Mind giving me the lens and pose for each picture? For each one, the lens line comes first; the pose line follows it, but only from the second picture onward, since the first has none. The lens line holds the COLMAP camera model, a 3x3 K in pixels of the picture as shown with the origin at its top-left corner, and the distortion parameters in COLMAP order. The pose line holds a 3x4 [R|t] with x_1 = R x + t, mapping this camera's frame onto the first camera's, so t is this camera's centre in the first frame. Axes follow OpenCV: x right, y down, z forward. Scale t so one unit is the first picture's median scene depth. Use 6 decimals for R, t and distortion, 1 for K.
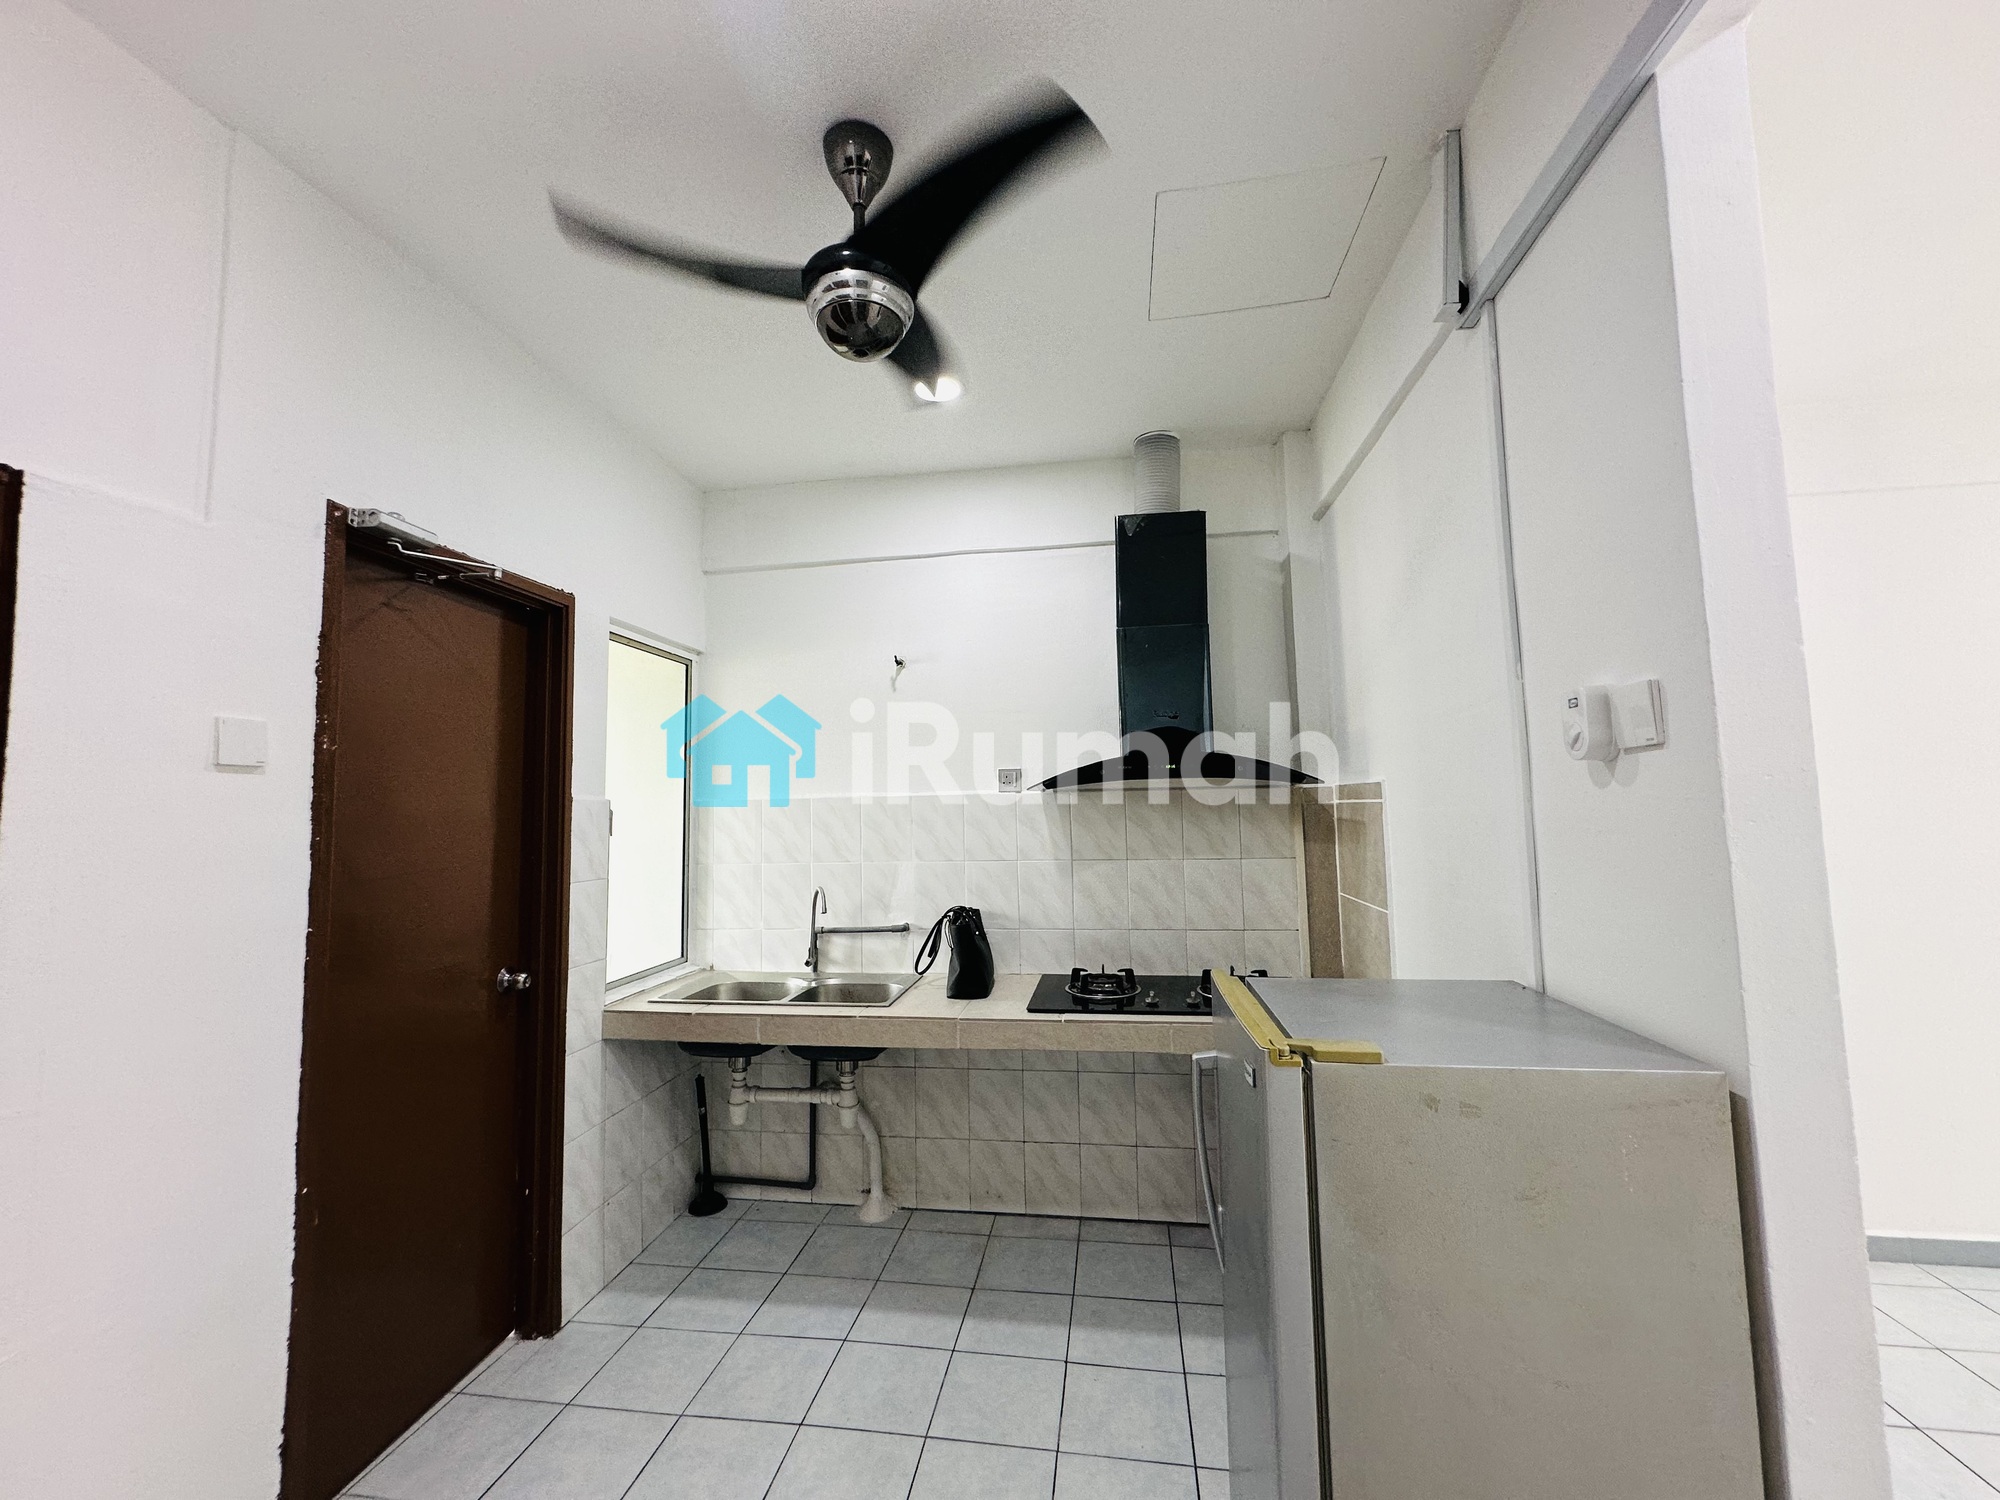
lens RADIAL K [[798.5, 0, 1001.5], [0, 798.5, 748.3], [0, 0, 1]] dist [-0.000829, -0.000482]
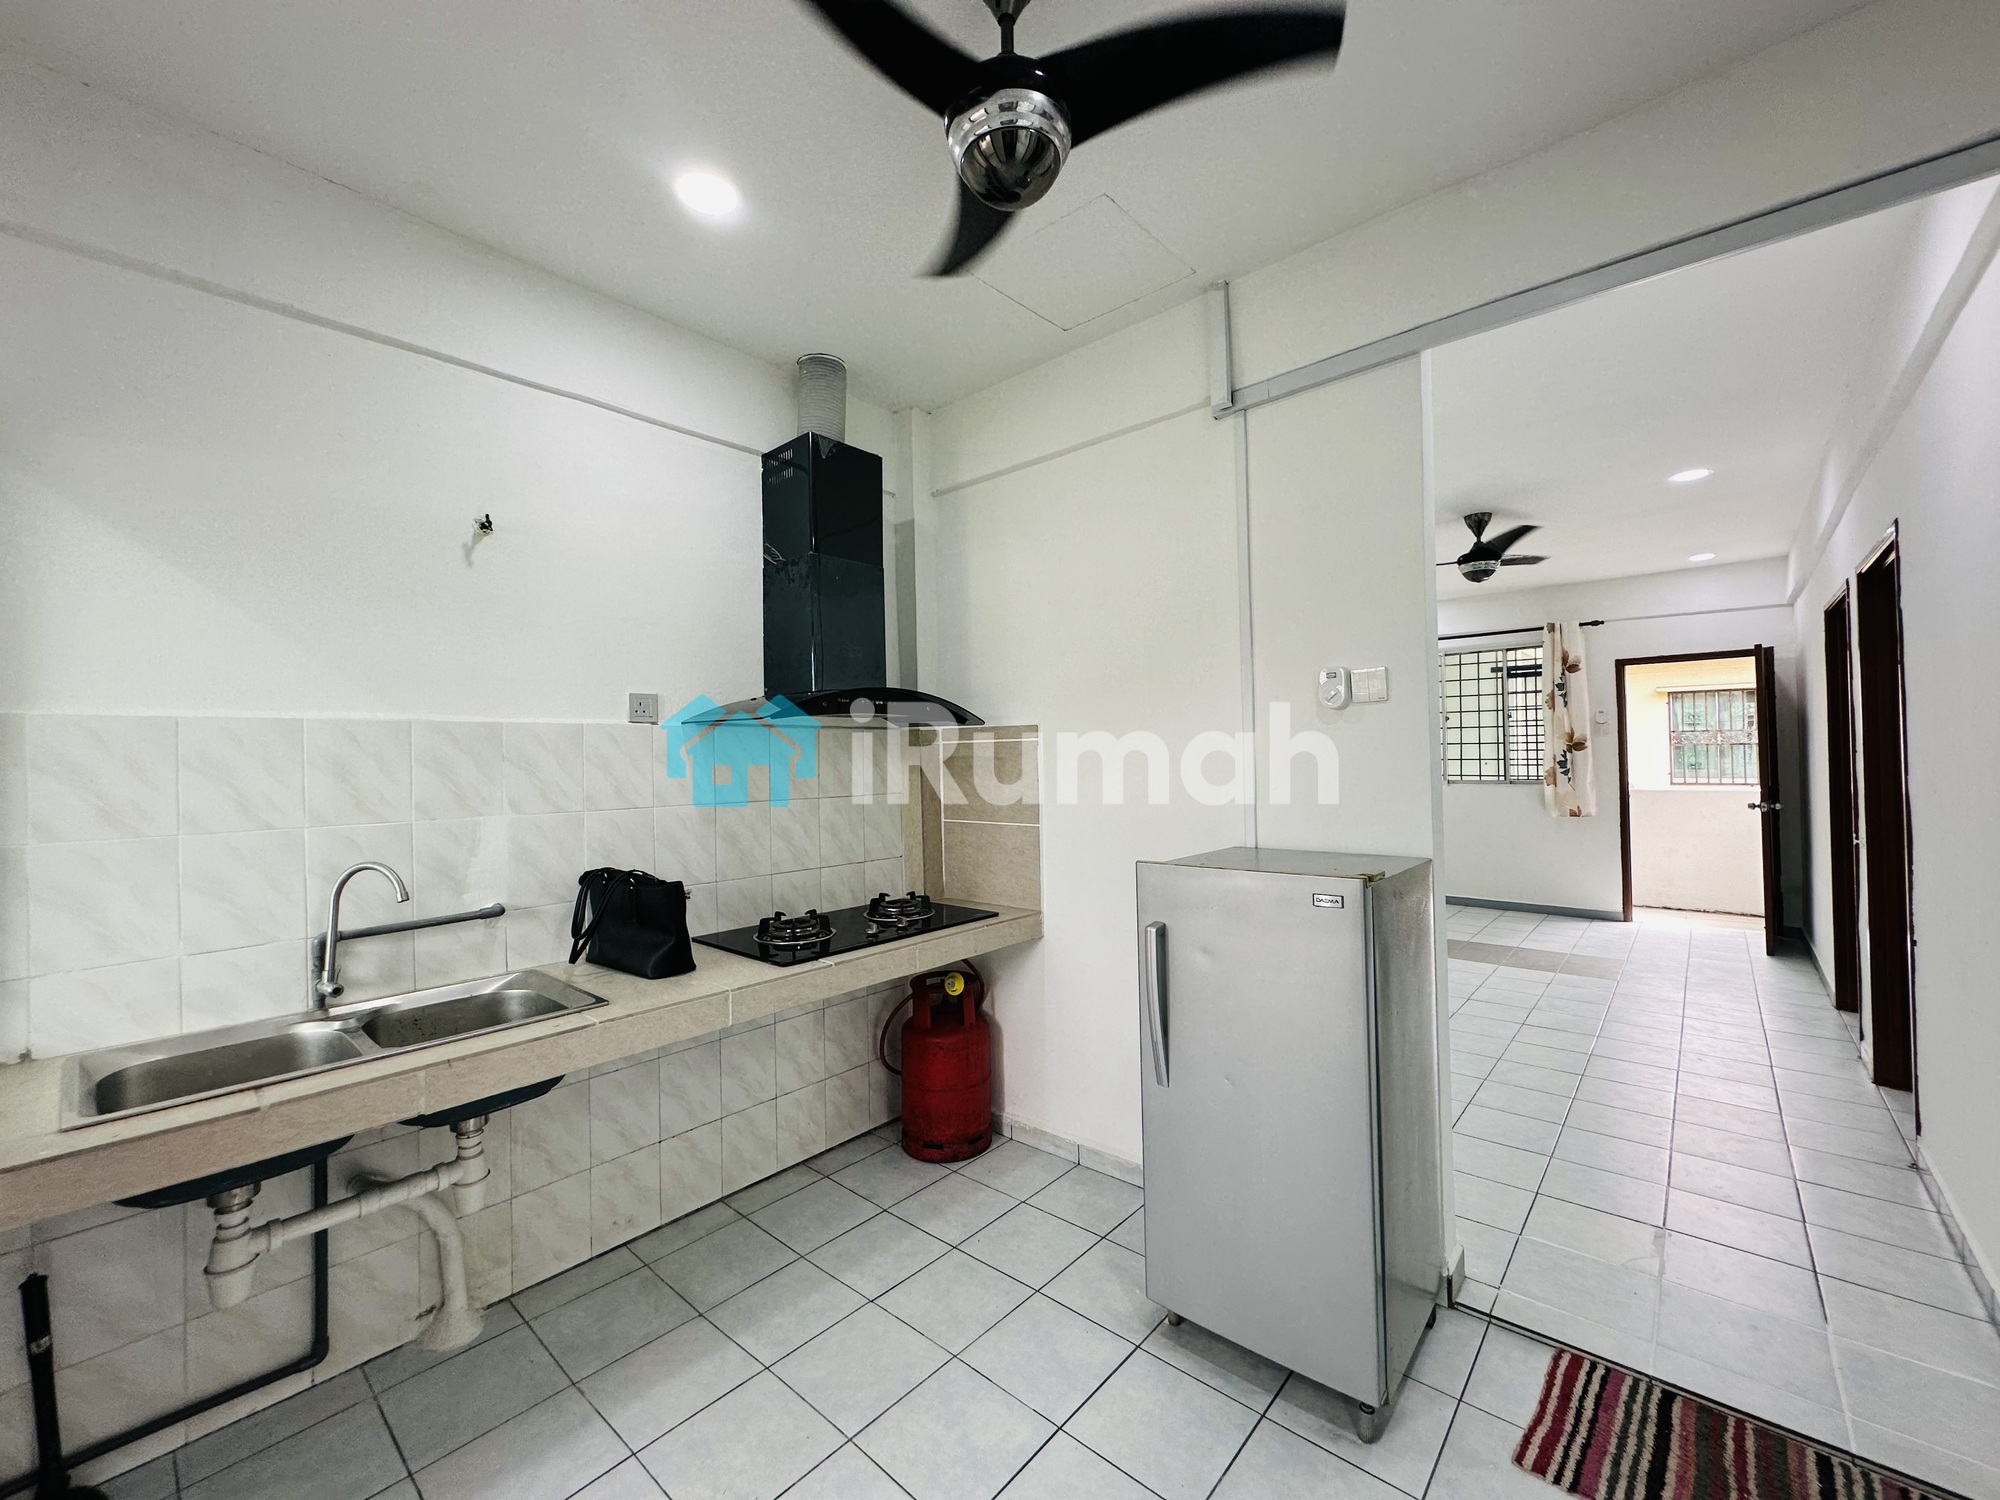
lens RADIAL K [[798.5, 0, 998.6], [0, 798.5, 747.9], [0, 0, 1]] dist [-0.000829, -0.000482]
pose [[0.543789, 0.021292, 0.838952, -0.483846], [-0.057705, 0.998261, 0.012068, 0.050897], [-0.837236, -0.054974, 0.544072, 0.270306]]
